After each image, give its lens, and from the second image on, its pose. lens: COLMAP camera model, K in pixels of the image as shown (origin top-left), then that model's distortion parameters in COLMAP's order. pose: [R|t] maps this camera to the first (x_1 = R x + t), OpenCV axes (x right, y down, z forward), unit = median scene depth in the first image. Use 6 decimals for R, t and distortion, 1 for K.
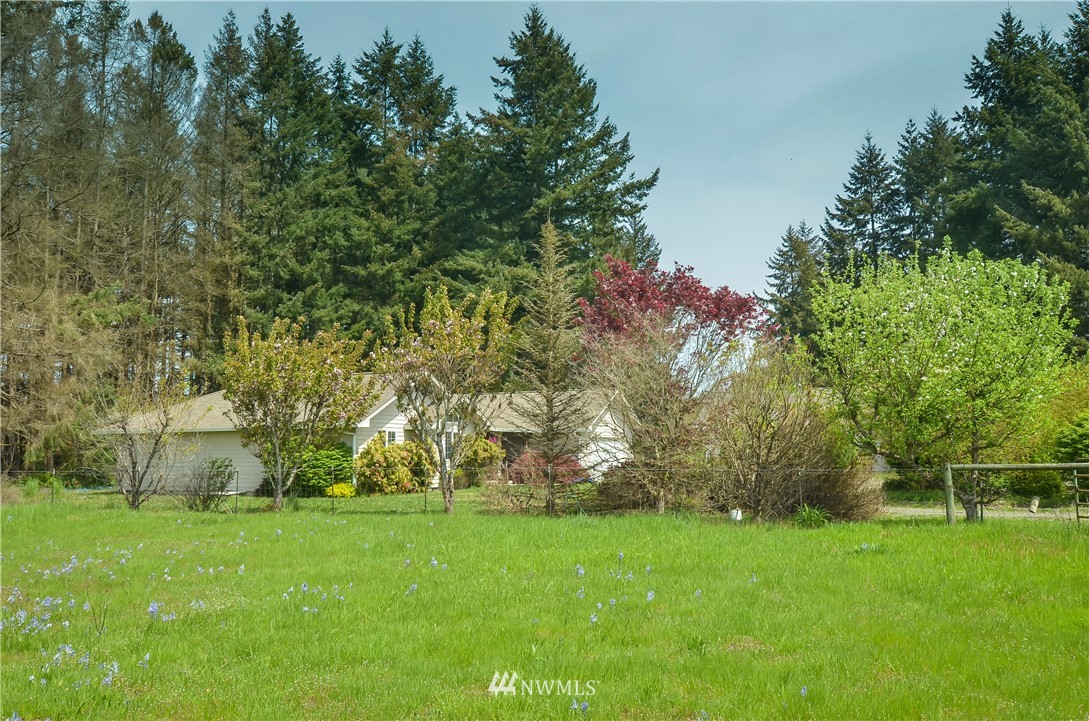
lens RADIAL K [[889.4, 0, 544.5], [0, 889.4, 360.5], [0, 0, 1]] dist [0.003568, -0.002928]
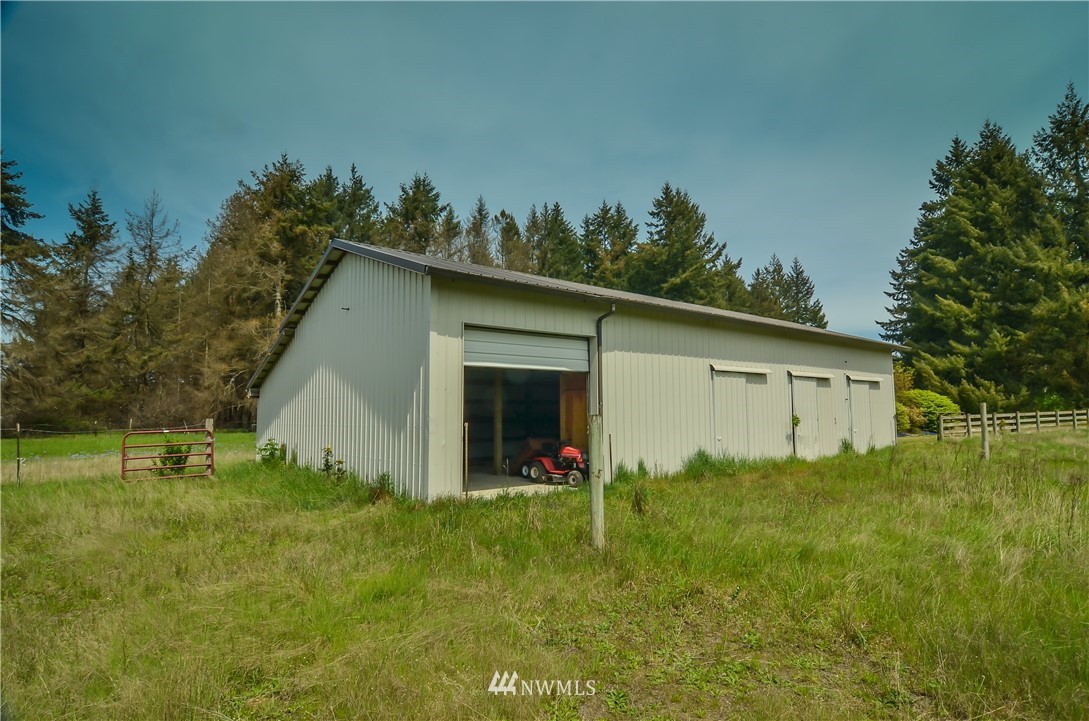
lens RADIAL K [[548.0, 0, 545.9], [0, 548.0, 372.2], [0, 0, 1]] dist [-0.000126, -0.007985]
pose [[0.902513, -0.027809, -0.429764, 0.245168], [0.040850, 0.998941, 0.021148, -0.020843], [0.428721, -0.036643, 0.902694, -0.195759]]
